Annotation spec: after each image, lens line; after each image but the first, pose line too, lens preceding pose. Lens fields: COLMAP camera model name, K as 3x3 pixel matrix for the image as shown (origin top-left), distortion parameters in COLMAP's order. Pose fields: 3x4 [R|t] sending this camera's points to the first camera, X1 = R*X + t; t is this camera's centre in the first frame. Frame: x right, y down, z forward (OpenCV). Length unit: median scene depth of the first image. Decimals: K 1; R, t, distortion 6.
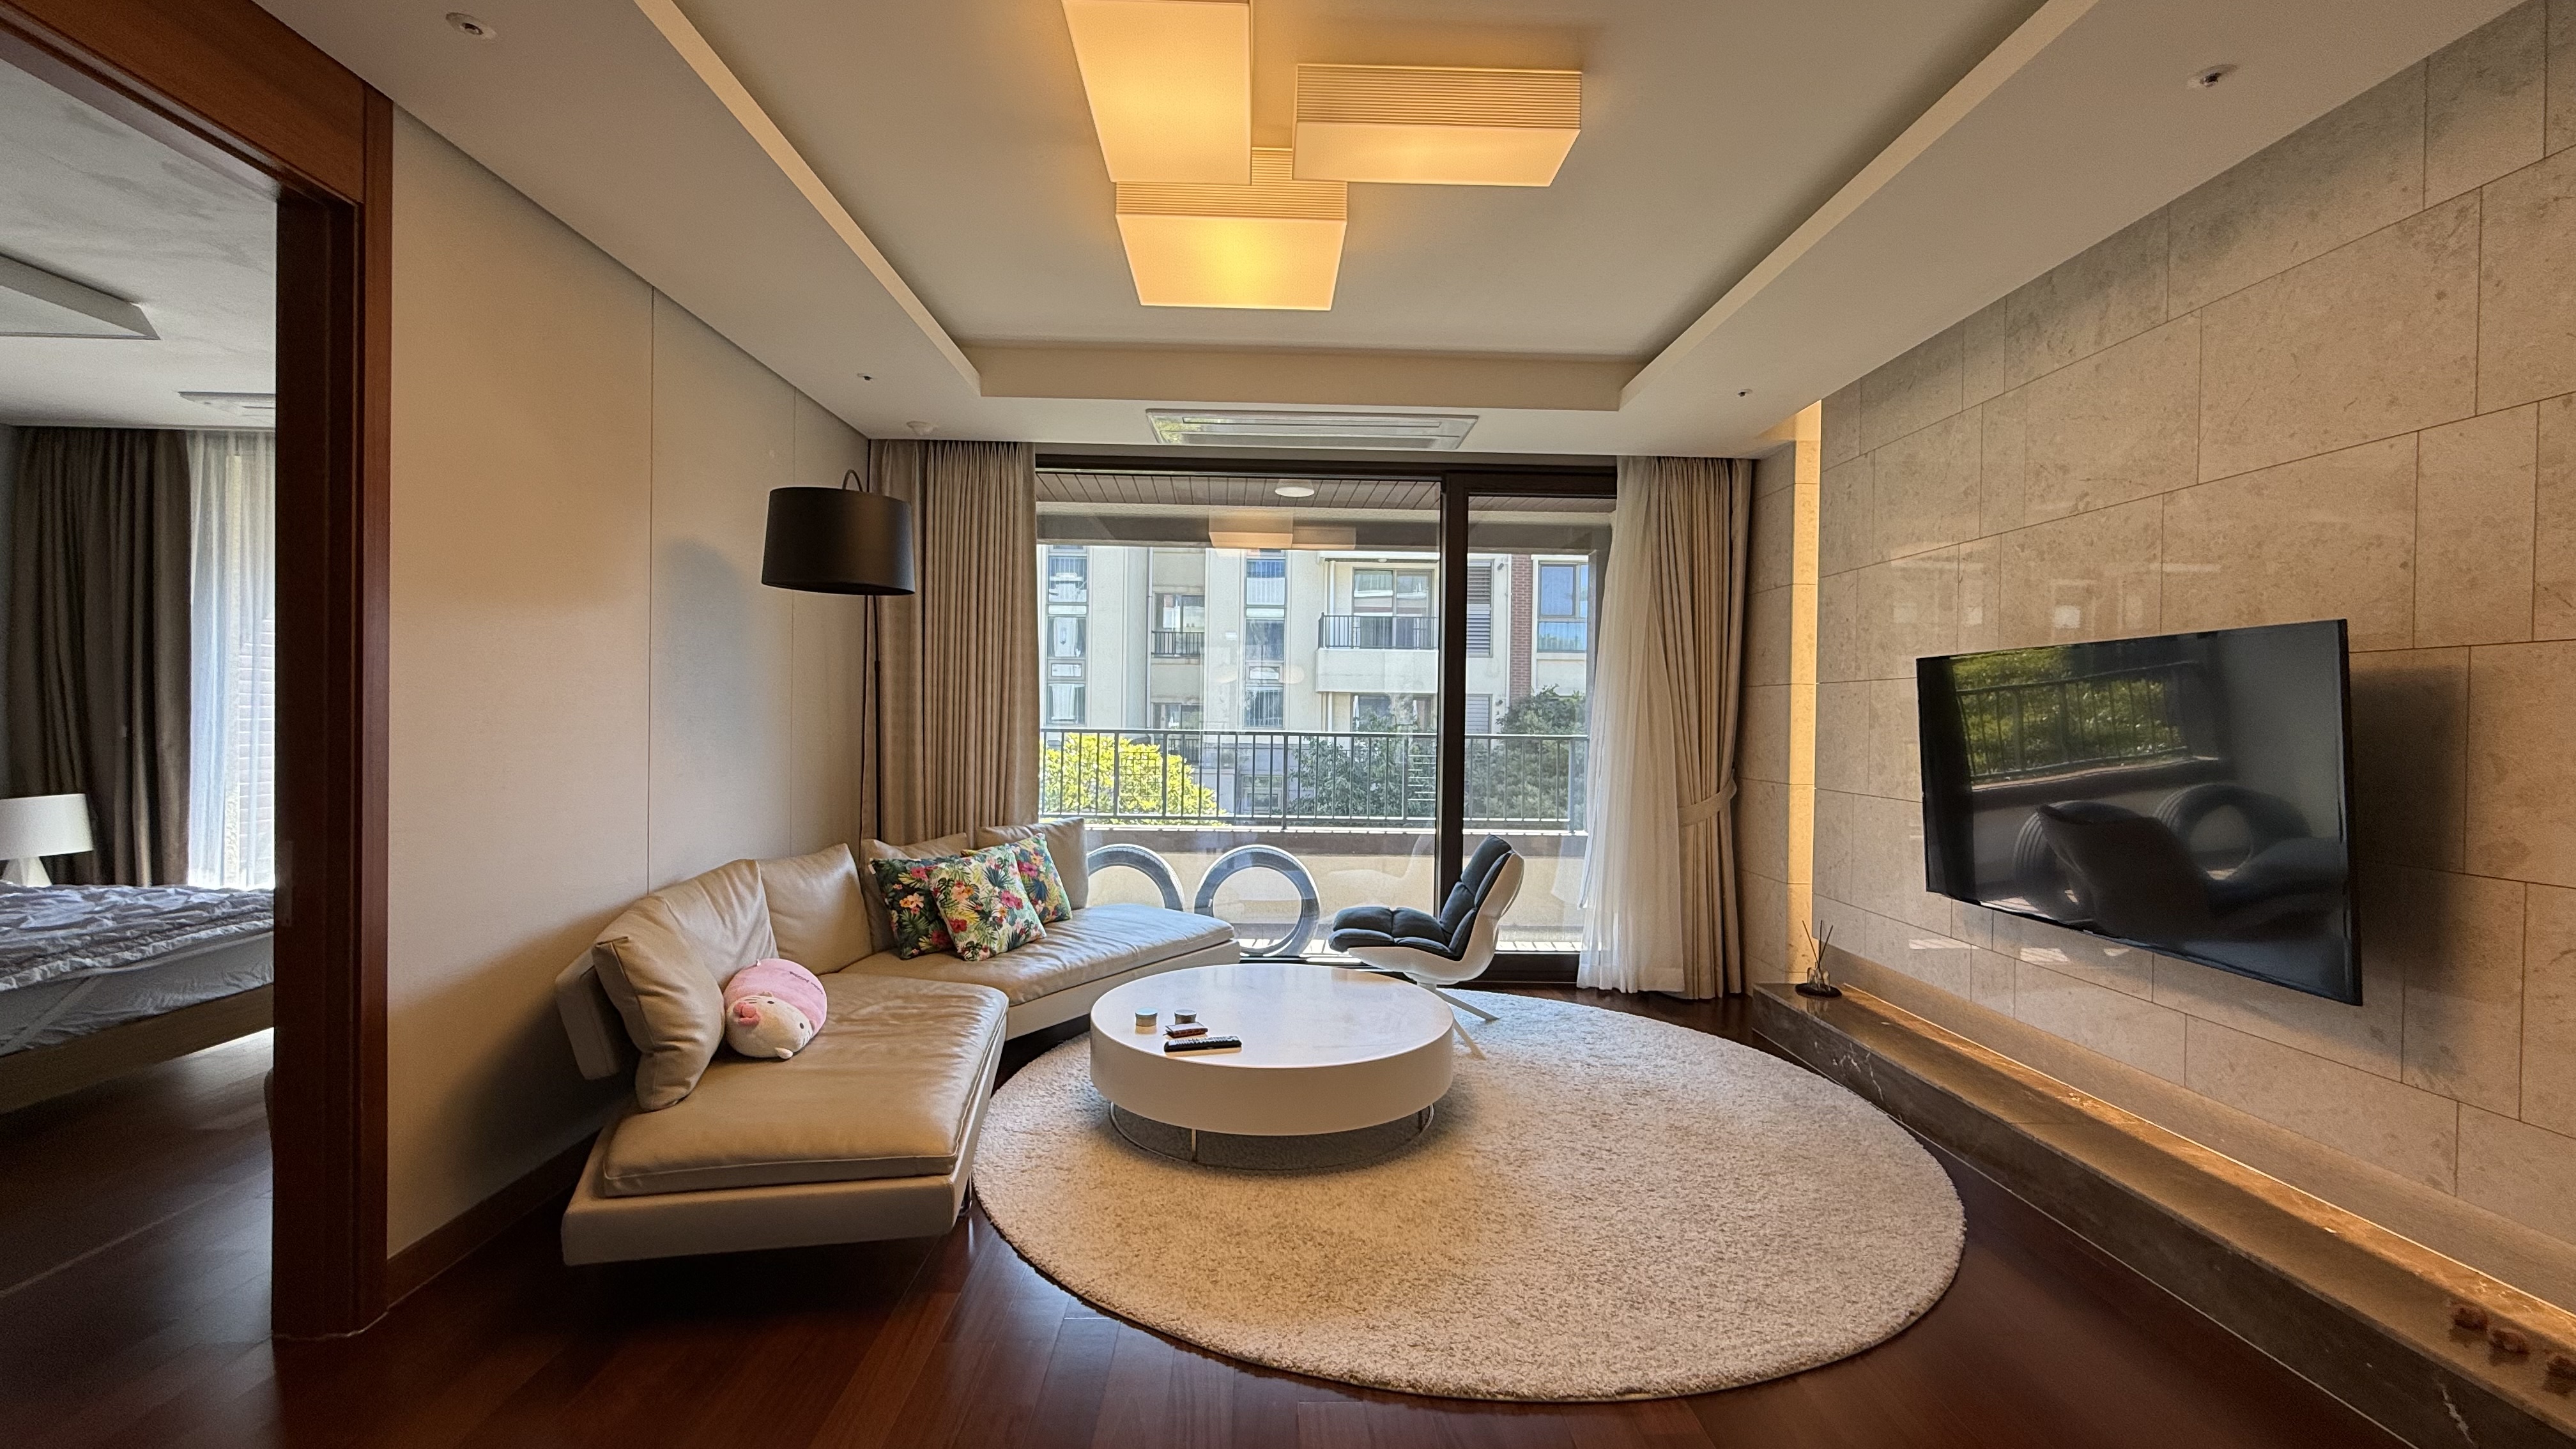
lens RADIAL K [[1026.8, 0, 1288.0], [0, 1026.8, 724.5], [0, 0, 1]] dist [0.001047, 0.000552]
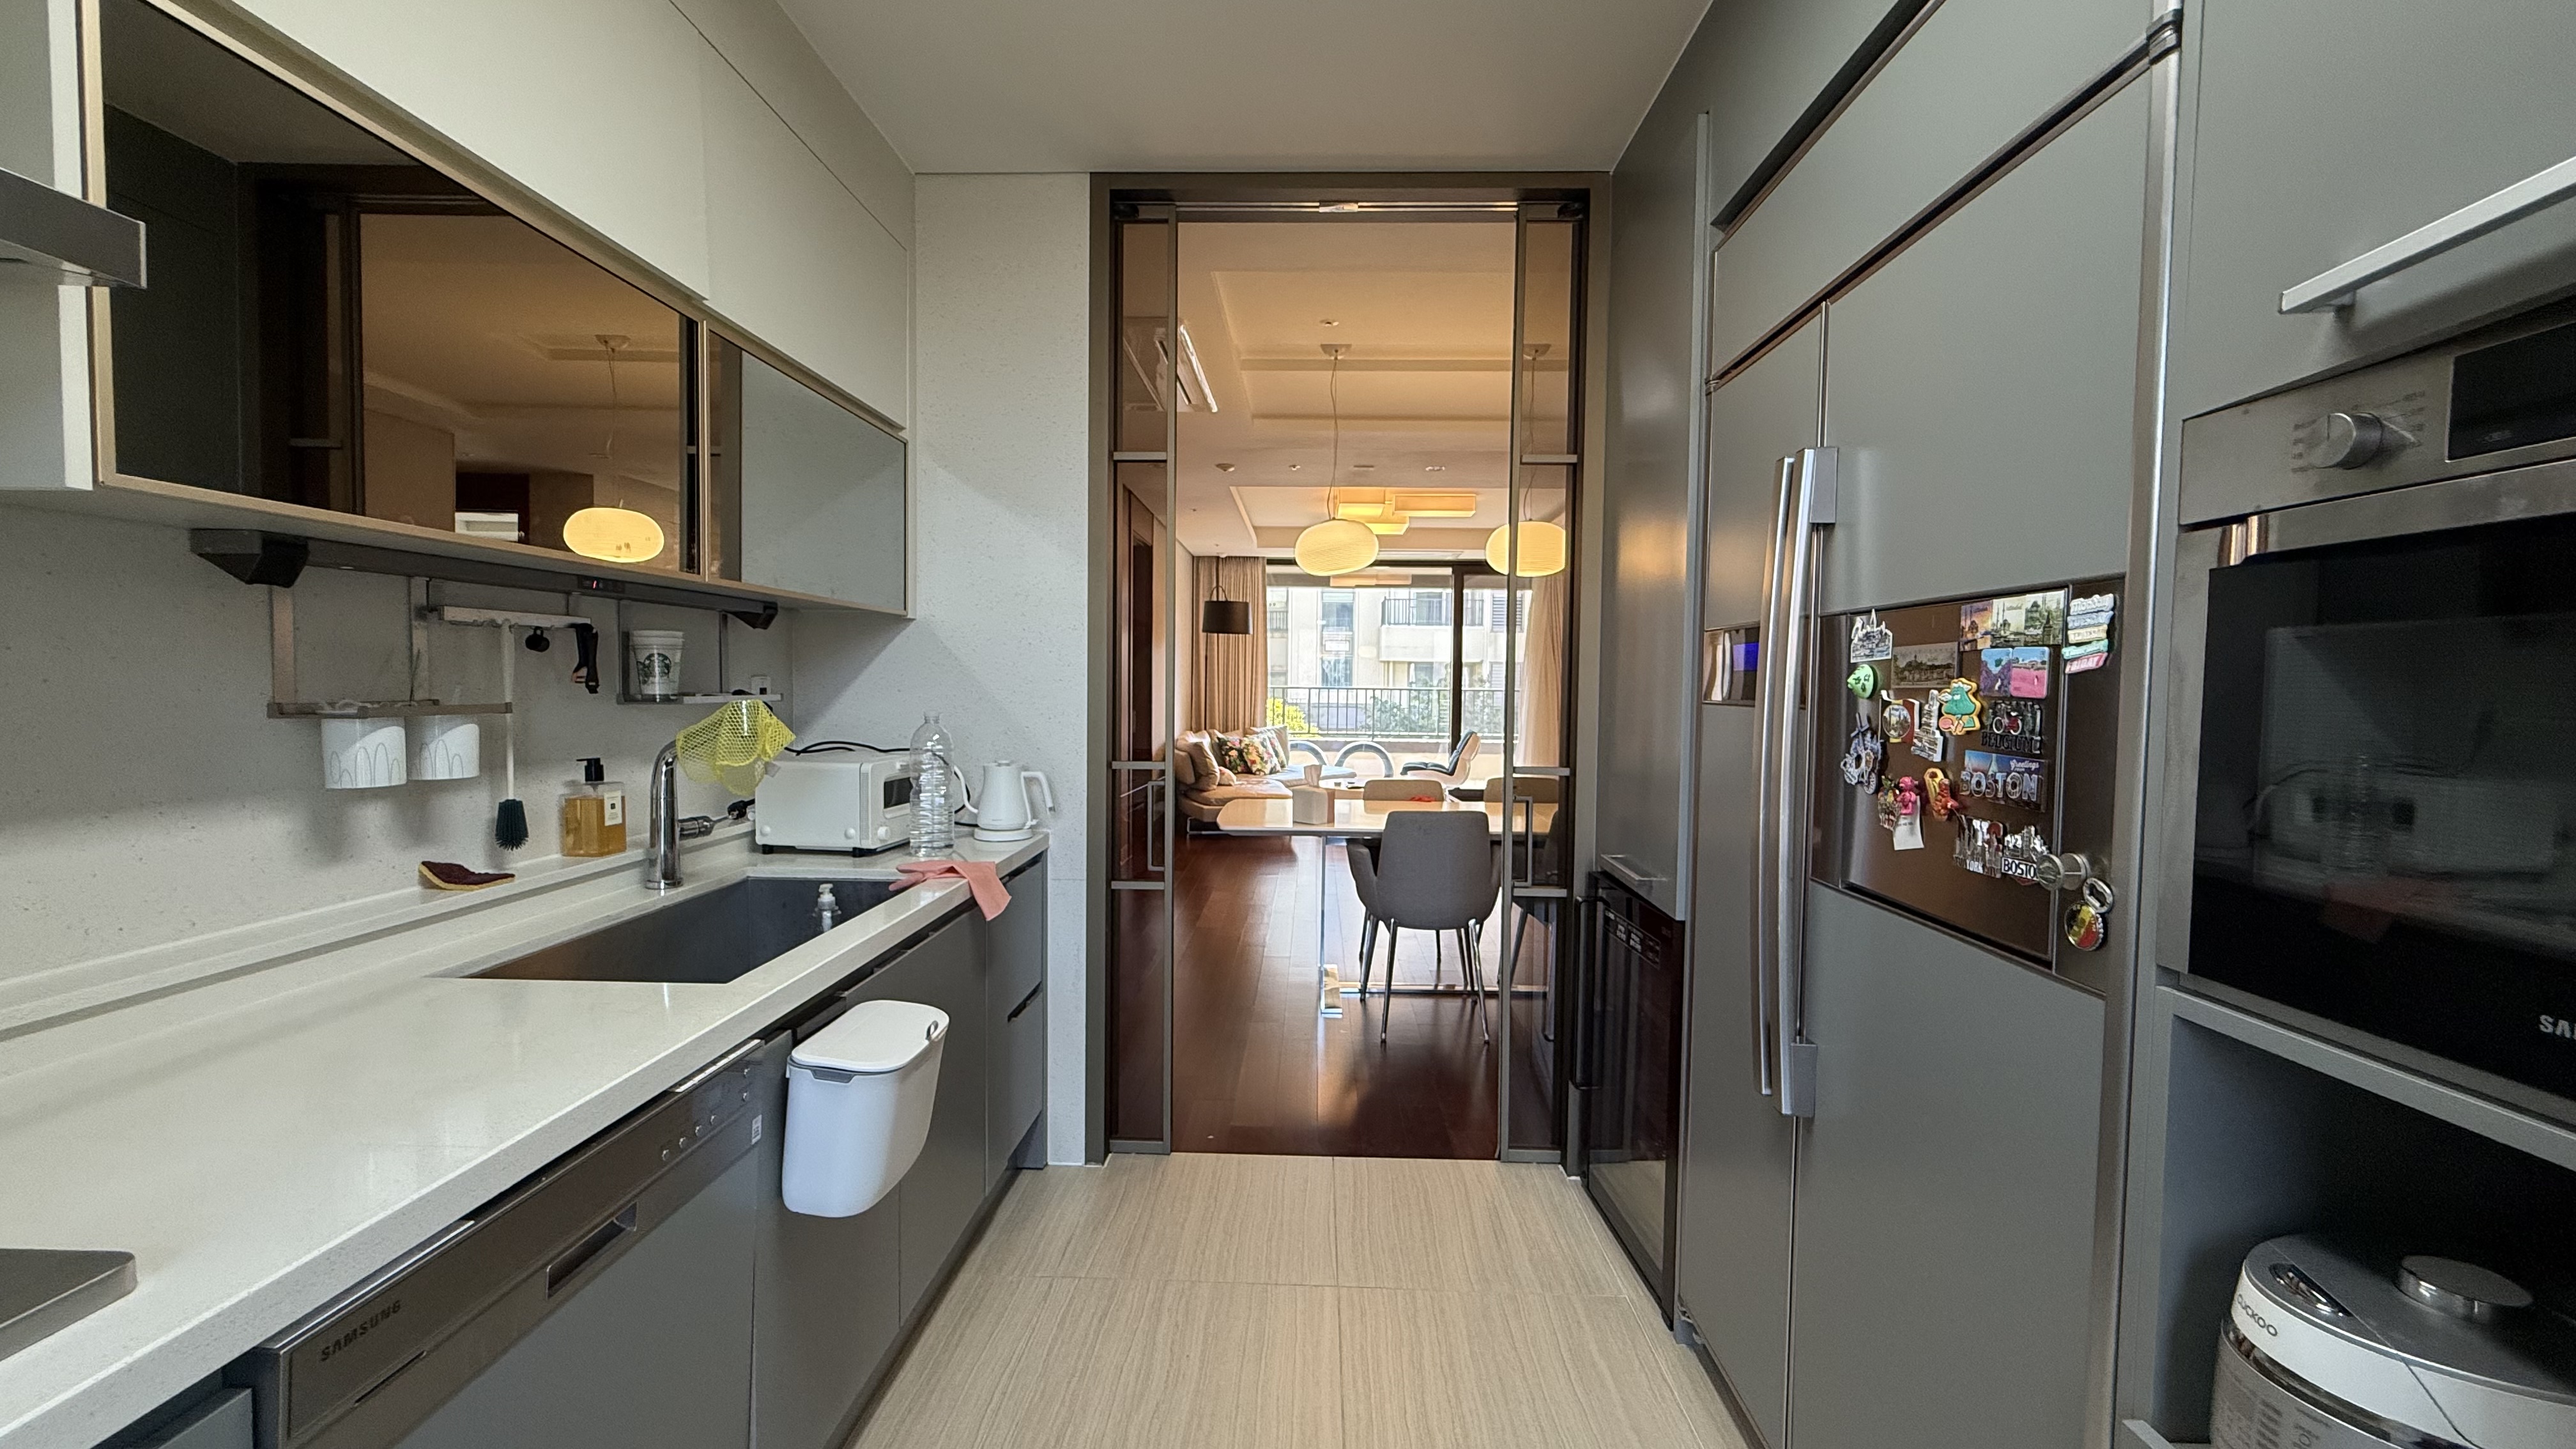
lens RADIAL K [[1026.8, 0, 1288.0], [0, 1026.8, 724.5], [0, 0, 1]] dist [0.001047, 0.000552]
pose [[0.998574, -0.001046, -0.053366, -0.085418], [0.002869, 0.999414, 0.034098, 0.015565], [0.053299, -0.034202, 0.997993, -1.280265]]
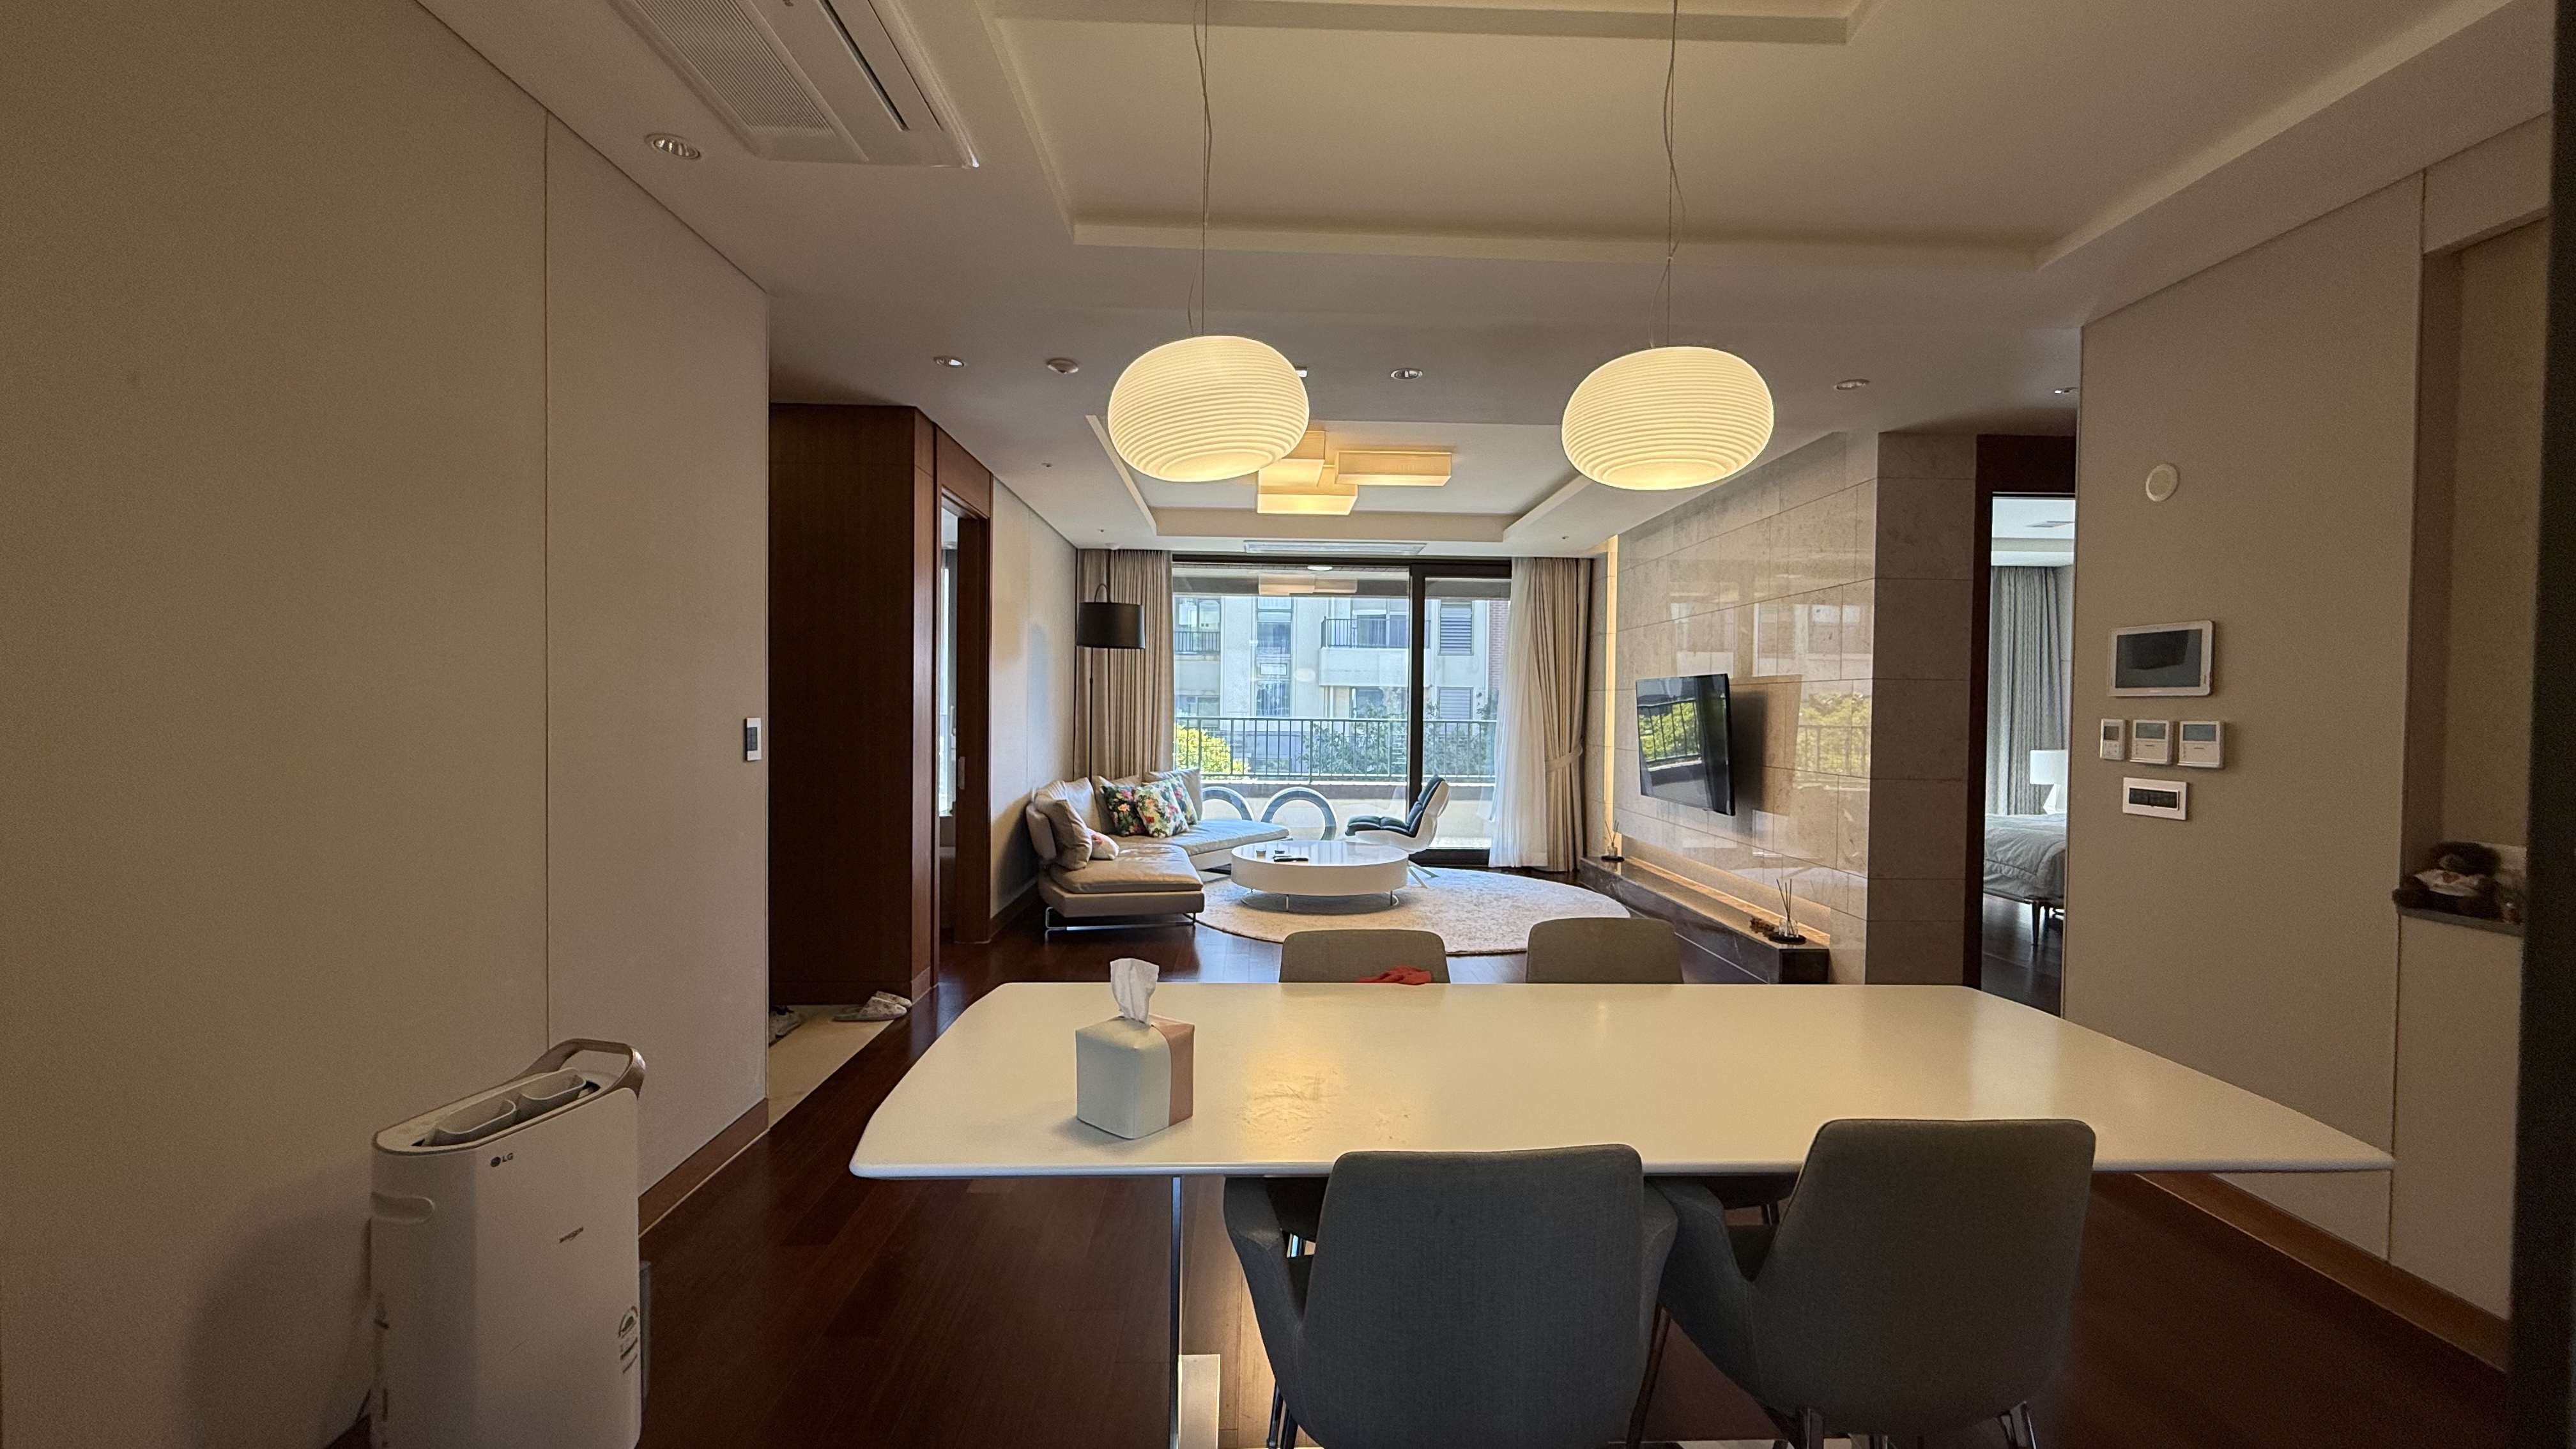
lens RADIAL K [[1026.8, 0, 1288.0], [0, 1026.8, 724.5], [0, 0, 1]] dist [0.001047, 0.000552]
pose [[0.999990, -0.001401, 0.004291, -0.063186], [0.001358, 0.999948, 0.010078, 0.001271], [-0.004305, -0.010072, 0.999940, -0.757383]]
